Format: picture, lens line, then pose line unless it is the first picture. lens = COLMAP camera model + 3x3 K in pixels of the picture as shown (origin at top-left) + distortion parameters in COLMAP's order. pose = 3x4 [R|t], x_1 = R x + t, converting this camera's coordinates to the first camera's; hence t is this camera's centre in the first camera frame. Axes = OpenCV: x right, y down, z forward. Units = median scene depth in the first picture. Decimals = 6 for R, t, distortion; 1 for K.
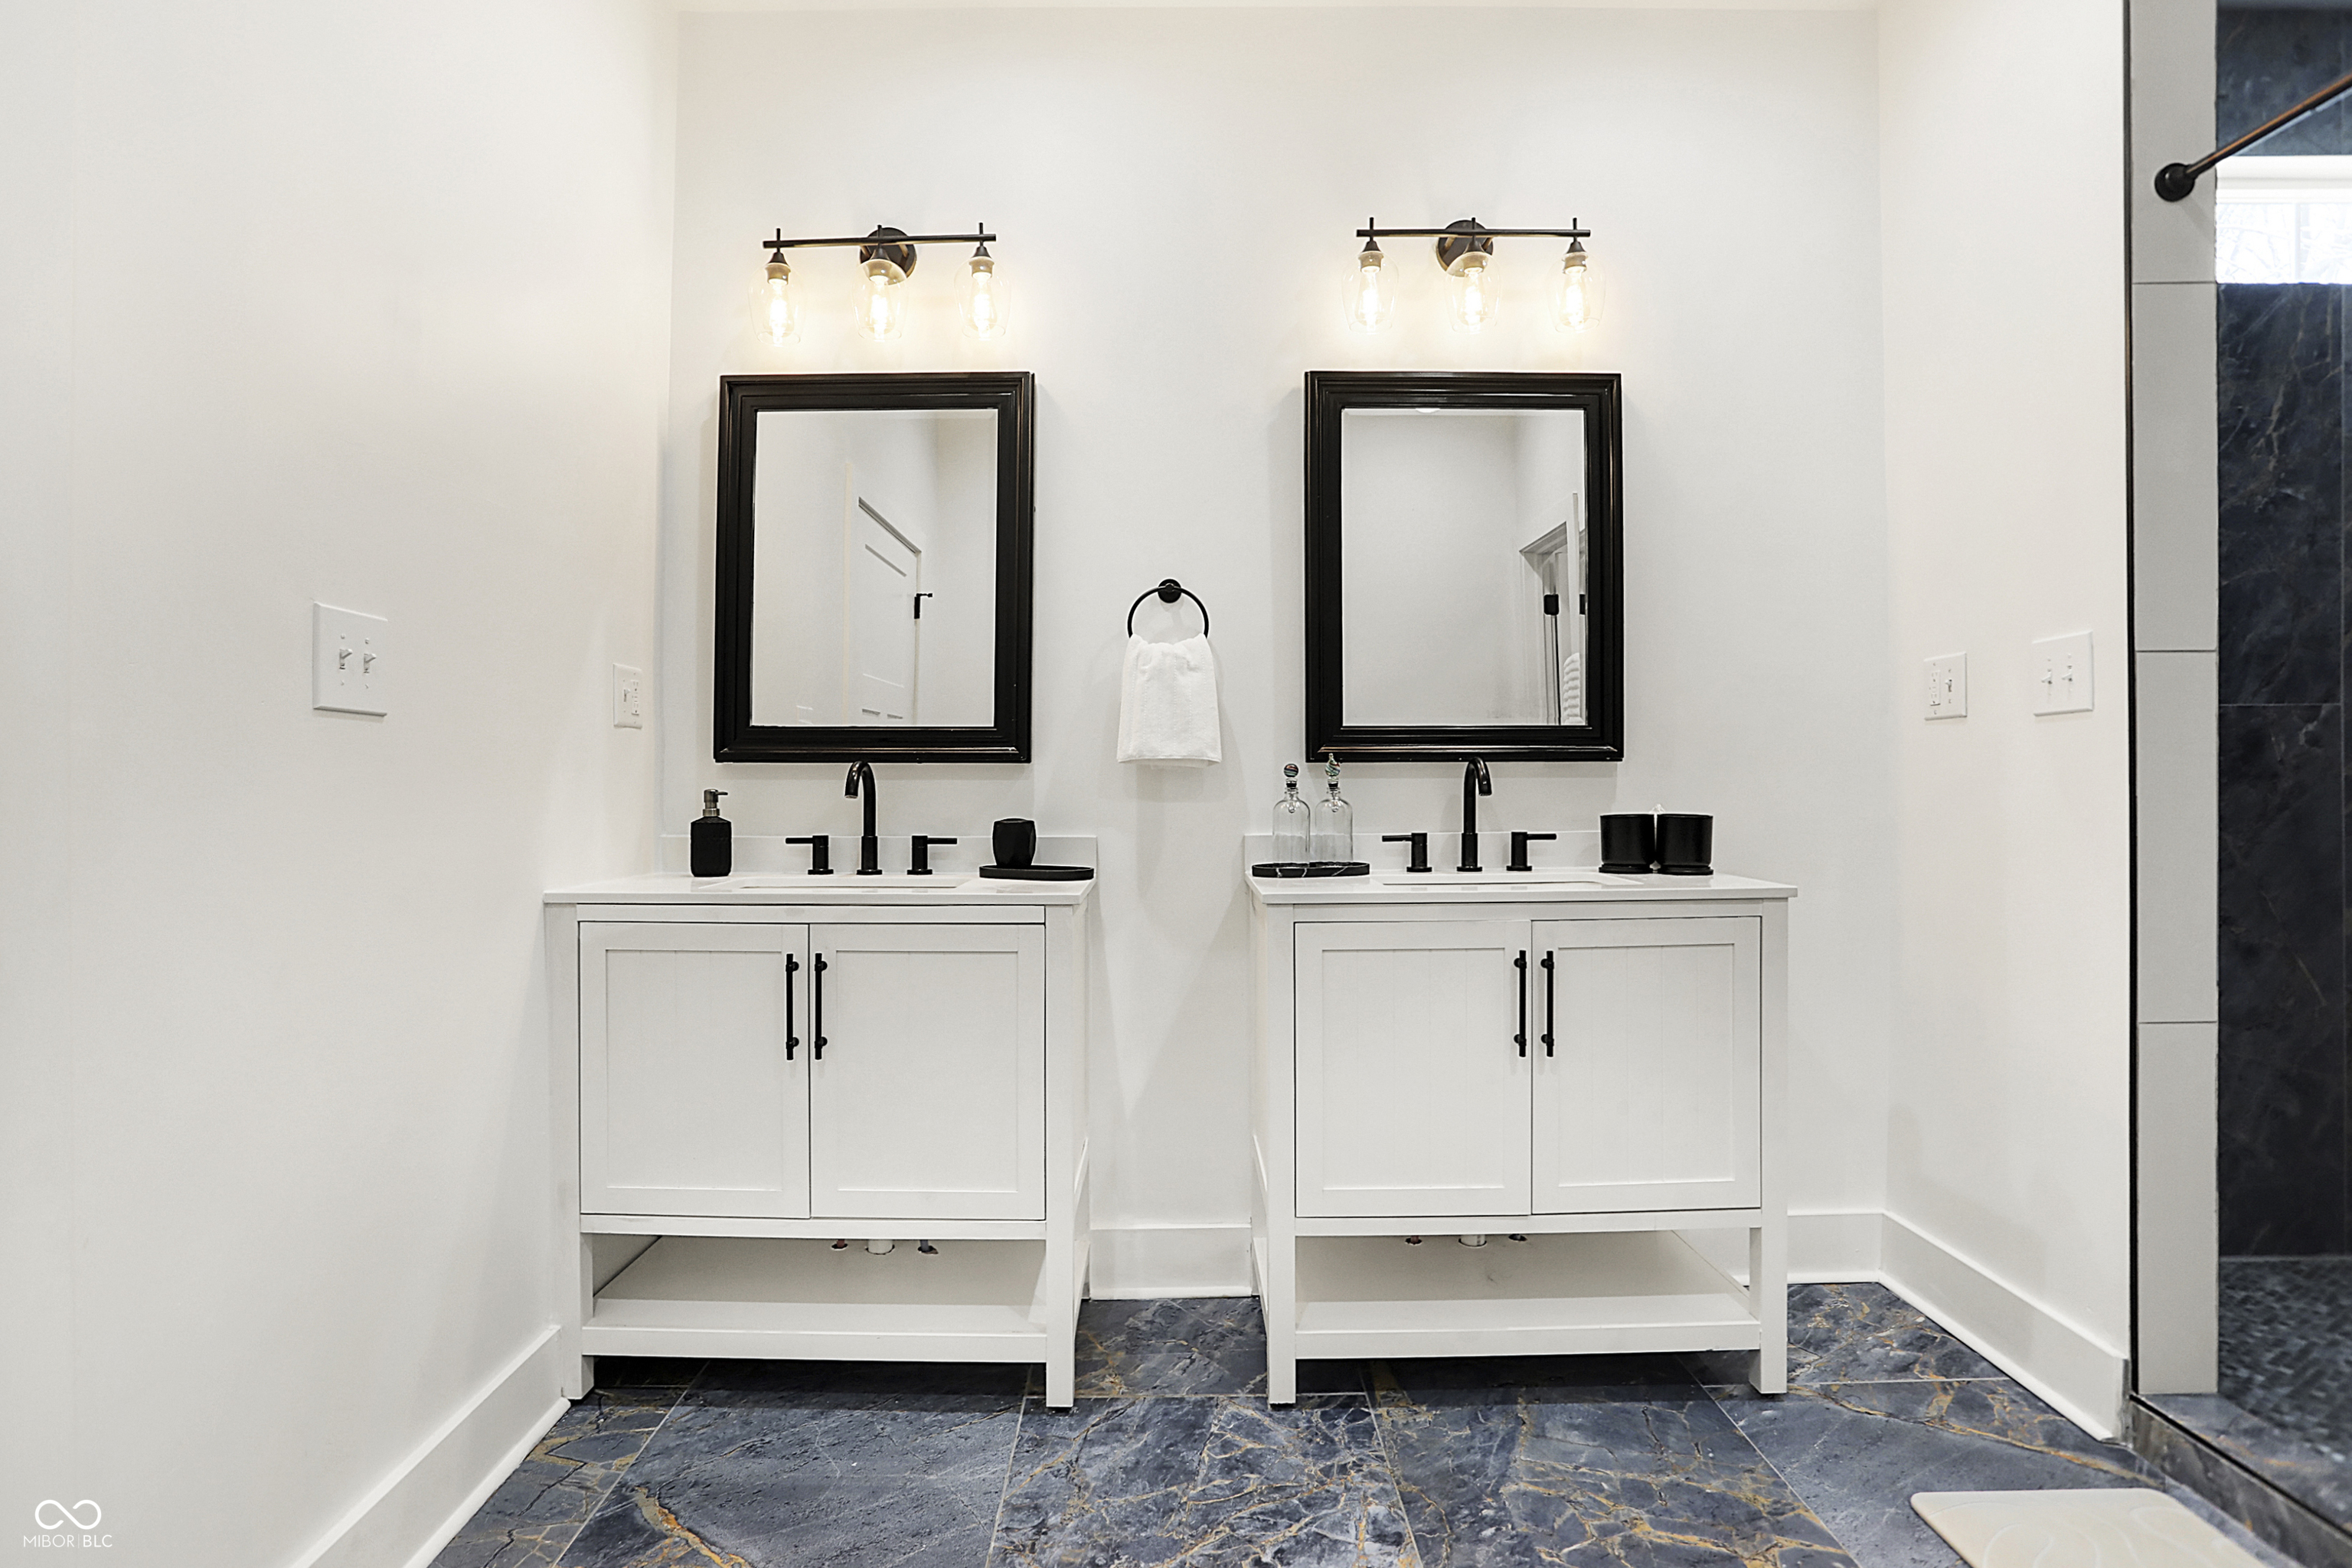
lens RADIAL K [[1171.1, 0, 1154.2], [0, 1171.1, 783.0], [0, 0, 1]] dist [-0.066172, 0.026210]
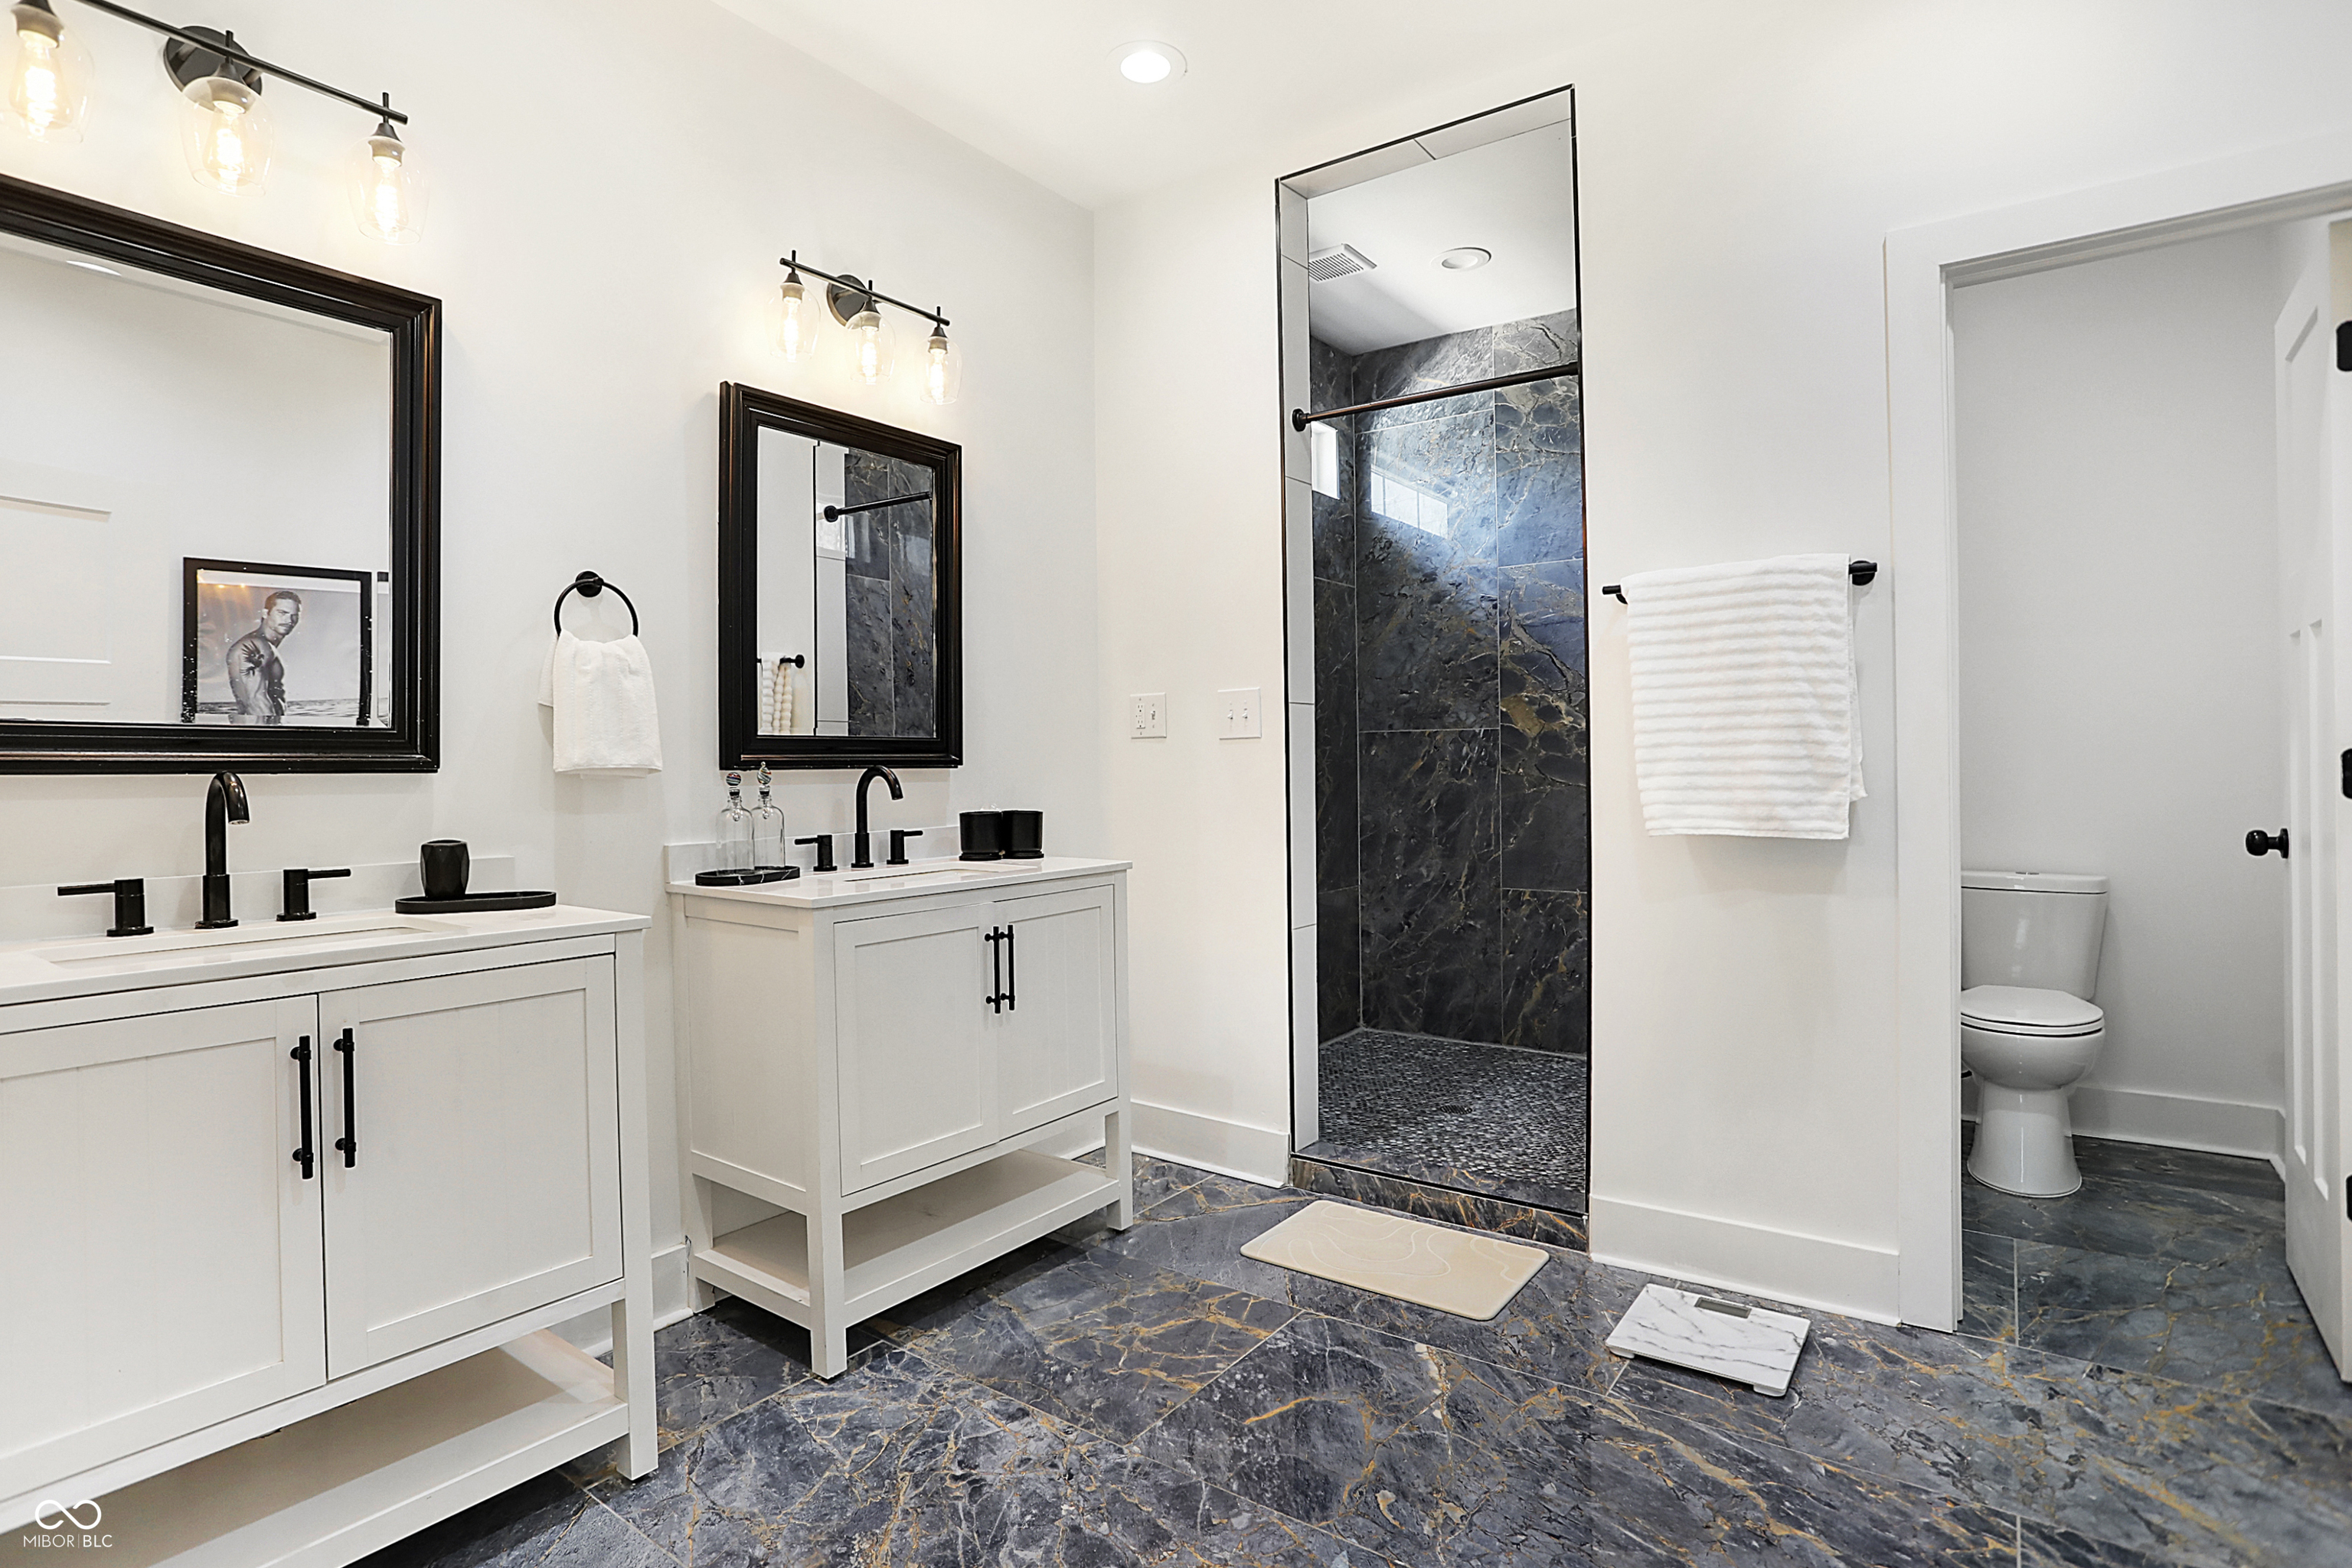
lens RADIAL K [[1183.5, 0, 1176.0], [0, 1183.5, 784.0], [0, 0, 1]] dist [-0.088742, 0.047161]
pose [[0.583815, -0.012726, 0.811787, -0.491886], [0.006089, 0.999918, 0.011296, -0.015841], [-0.811864, -0.001652, 0.583844, 0.105124]]
